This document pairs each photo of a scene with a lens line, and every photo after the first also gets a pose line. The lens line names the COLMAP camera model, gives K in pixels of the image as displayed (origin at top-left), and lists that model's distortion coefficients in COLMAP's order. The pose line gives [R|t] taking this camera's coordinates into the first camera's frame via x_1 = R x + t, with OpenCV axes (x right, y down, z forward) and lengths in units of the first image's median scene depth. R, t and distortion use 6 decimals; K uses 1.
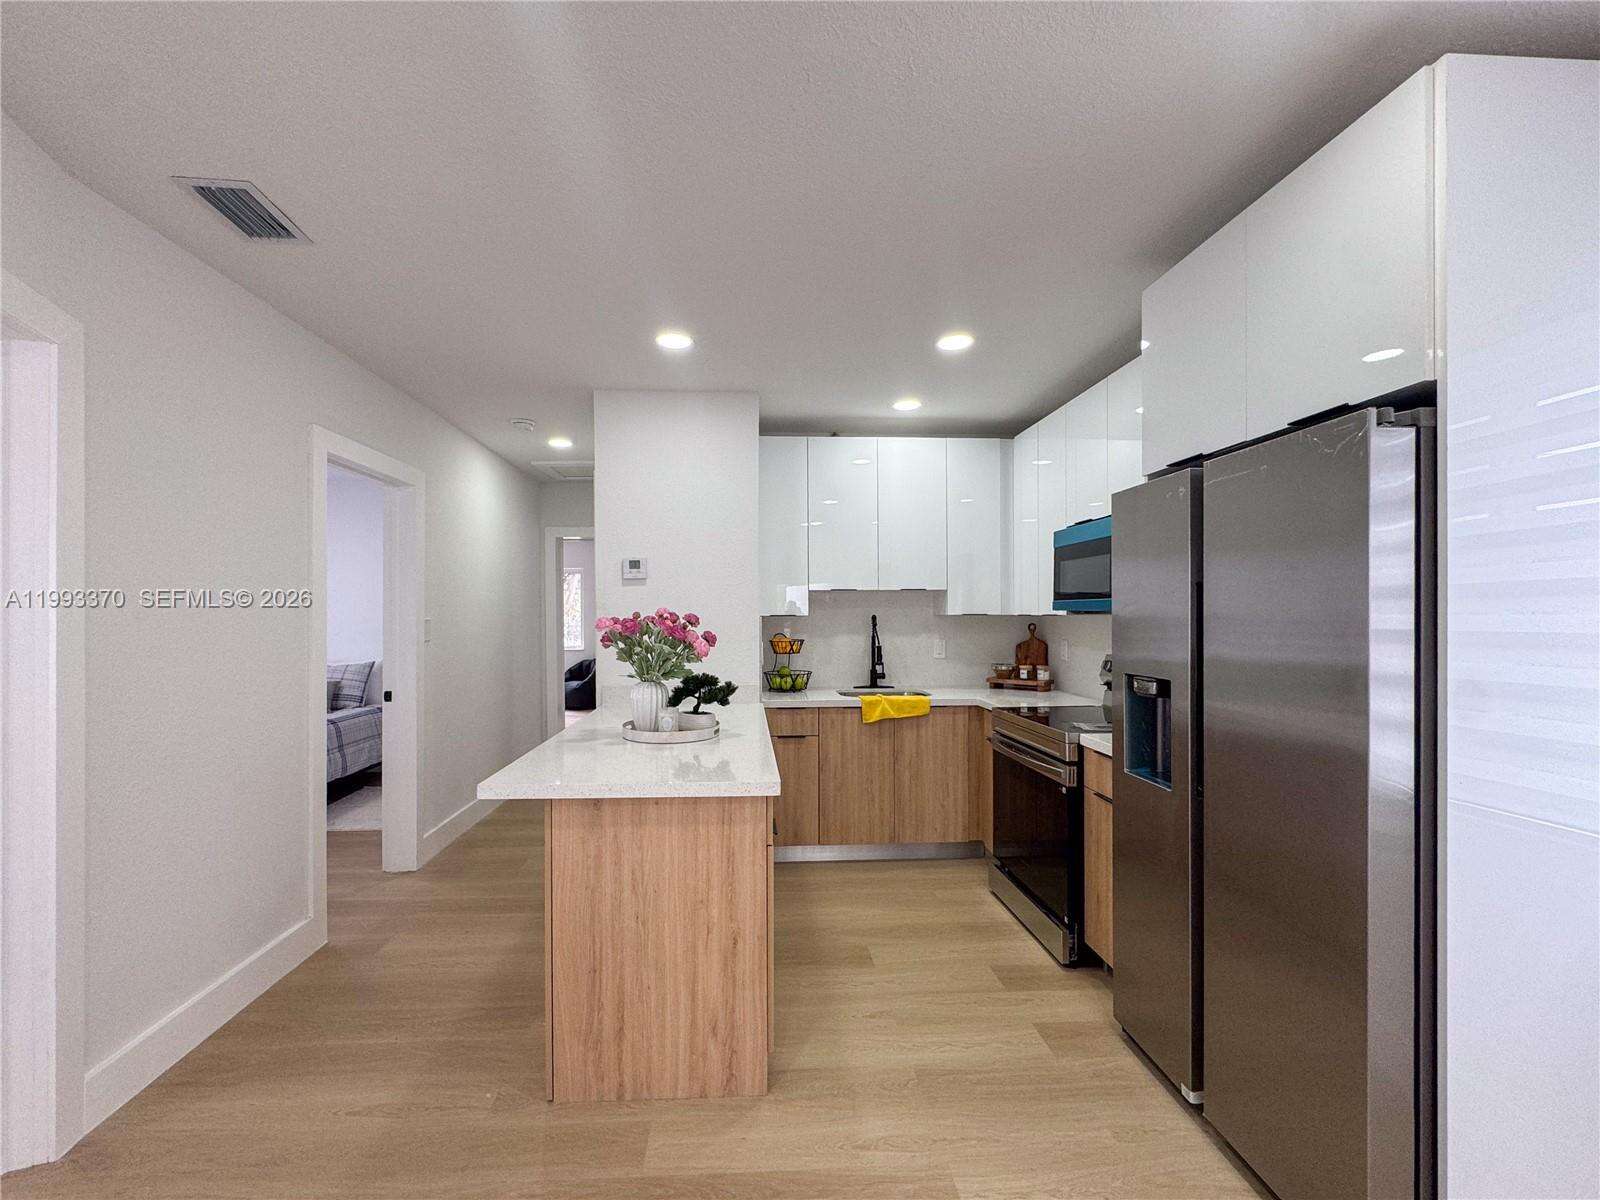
lens RADIAL K [[724.1, 0, 772.1], [0, 724.1, 620.5], [0, 0, 1]] dist [-0.013777, 0.000009]
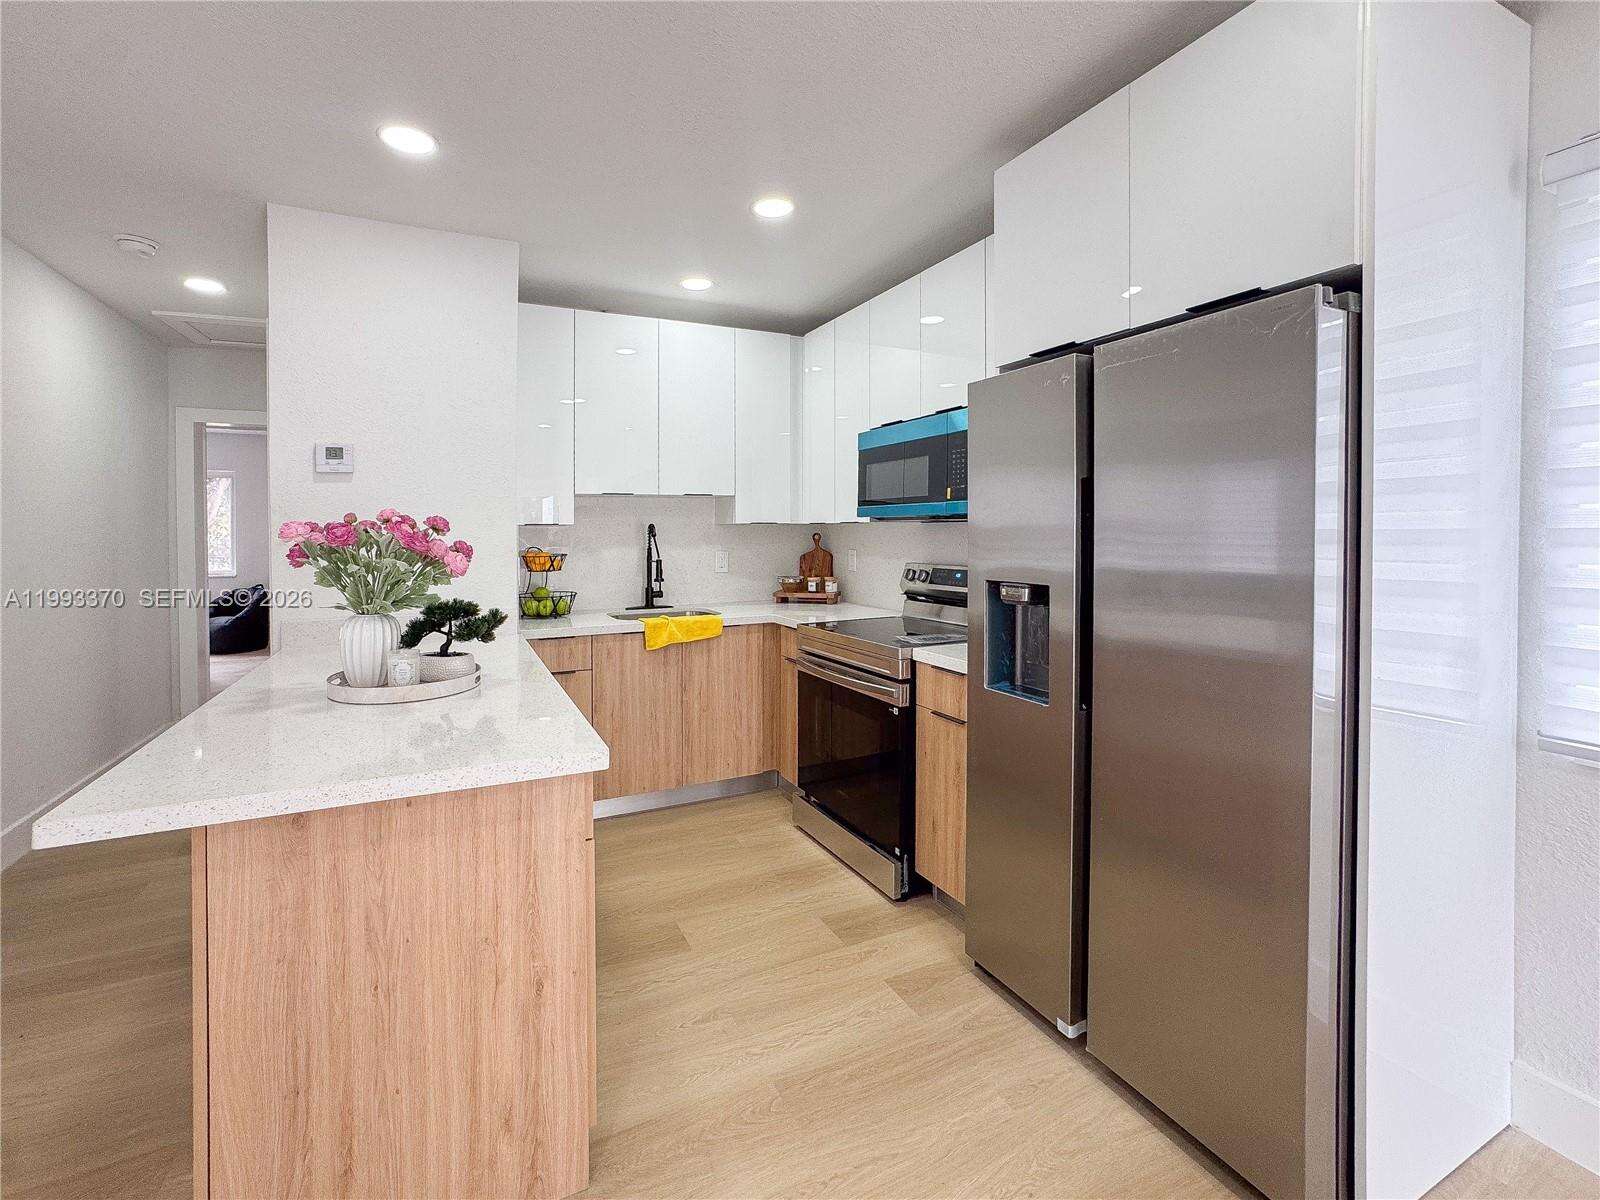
lens RADIAL K [[745.0, 0, 826.9], [0, 745.0, 531.0], [0, 0, 1]] dist [-0.046961, 0.019551]
pose [[0.908747, -0.003590, 0.417333, -0.057649], [0.006371, 0.999966, -0.005270, 0.010016], [-0.417300, 0.007448, 0.908738, 0.158061]]
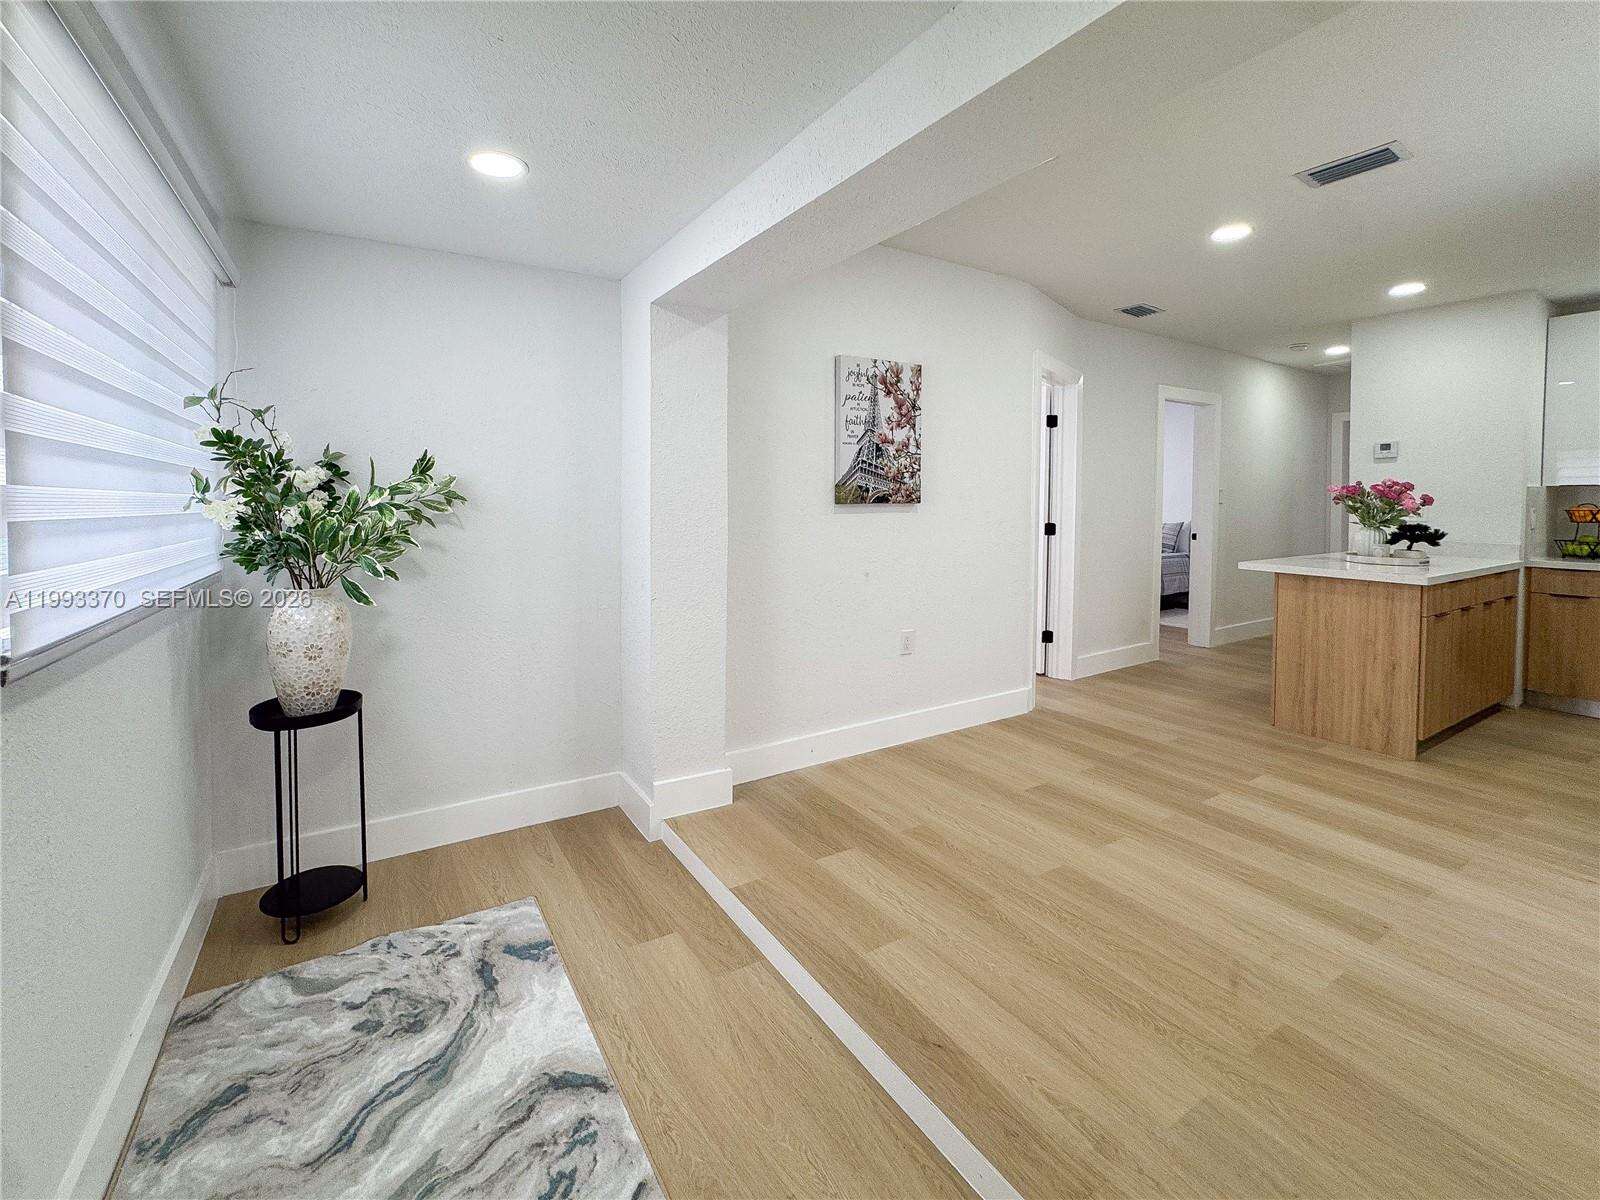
lens RADIAL K [[712.8, 0, 794.0], [0, 712.8, 513.9], [0, 0, 1]] dist [-0.028459, 0.018071]
pose [[0.539606, 0.025361, -0.841536, 0.374407], [-0.009423, 0.999666, 0.024084, 0.028672], [0.841865, -0.005066, 0.539664, -0.723270]]
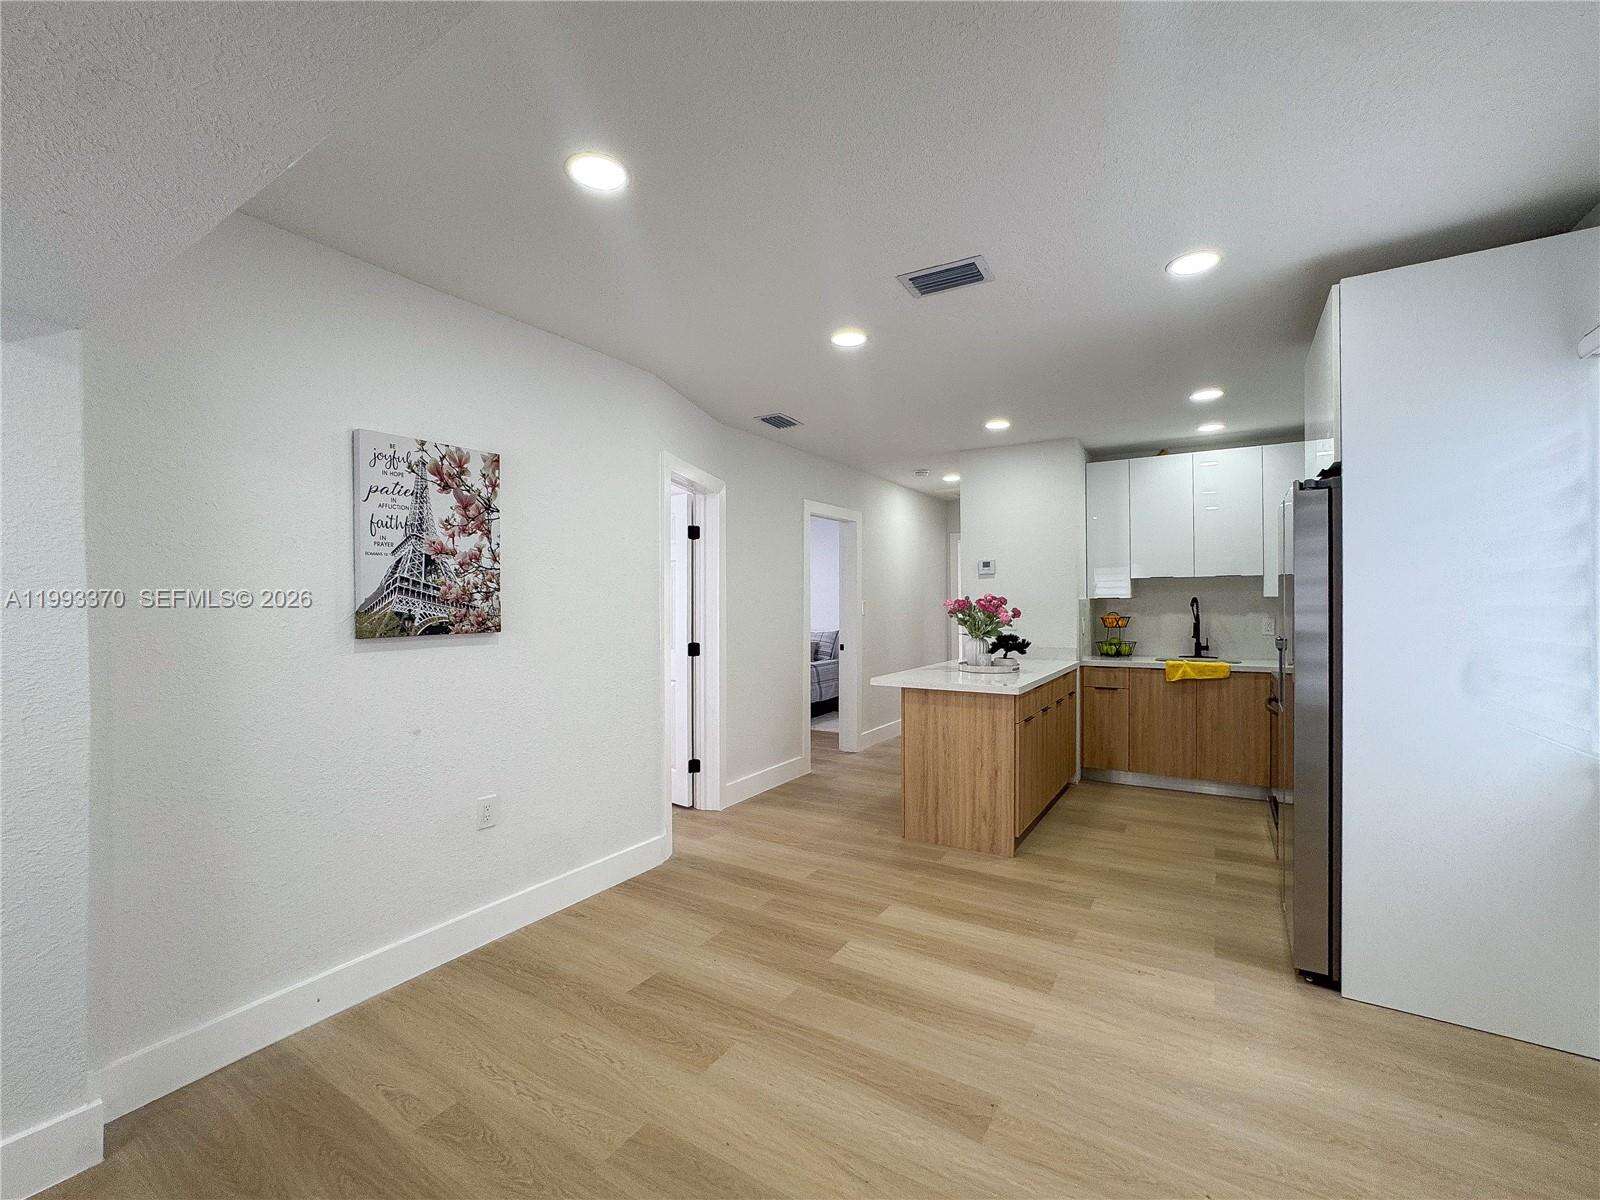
lens RADIAL K [[692.7, 0, 800.6], [0, 692.7, 602.8], [0, 0, 1]] dist [-0.027779, 0.015352]
pose [[0.841547, -0.002704, -0.540177, 0.309240], [0.001087, 0.999994, -0.003312, 0.007197], [0.540183, 0.002200, 0.841545, -0.492305]]
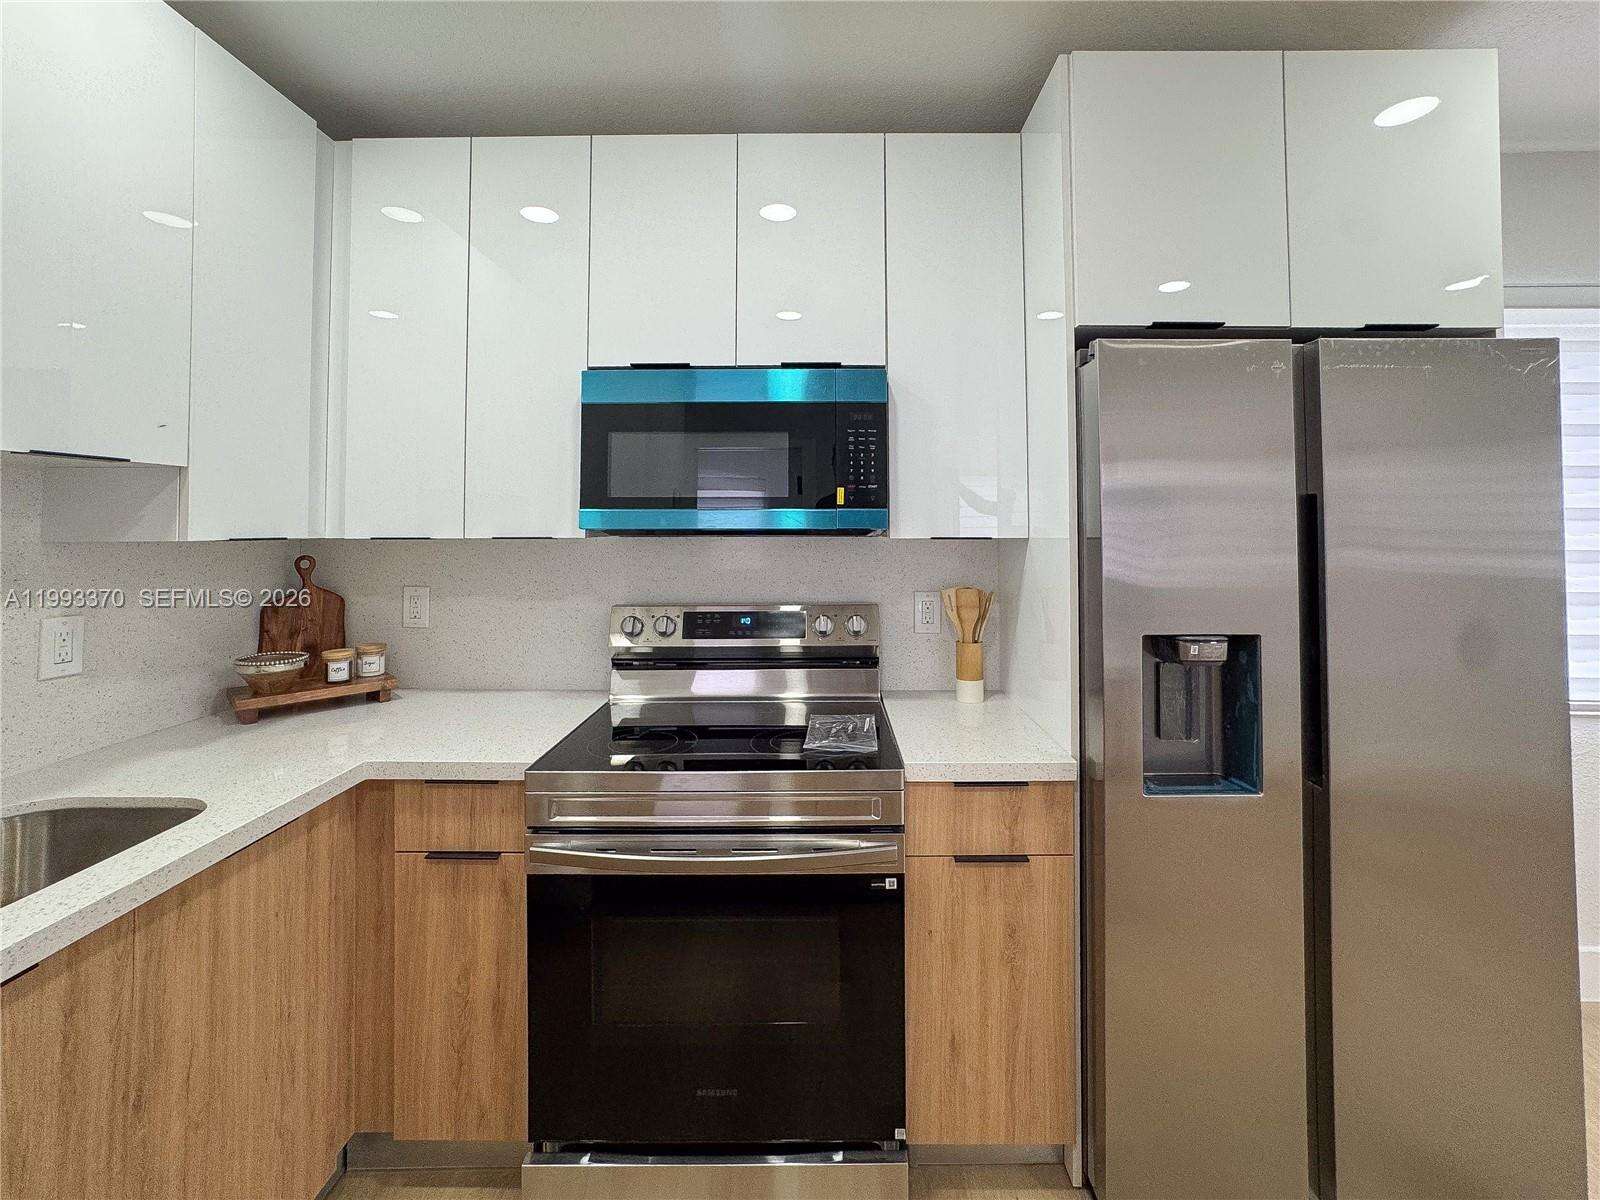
lens RADIAL K [[681.5, 0, 822.5], [0, 681.5, 505.2], [0, 0, 1]] dist [-0.027433, 0.004513]
pose [[0.054400, 0.029664, 0.998079, -0.075302], [0.005616, 0.999534, -0.030014, -0.020534], [-0.998503, 0.007238, 0.054208, 0.993103]]
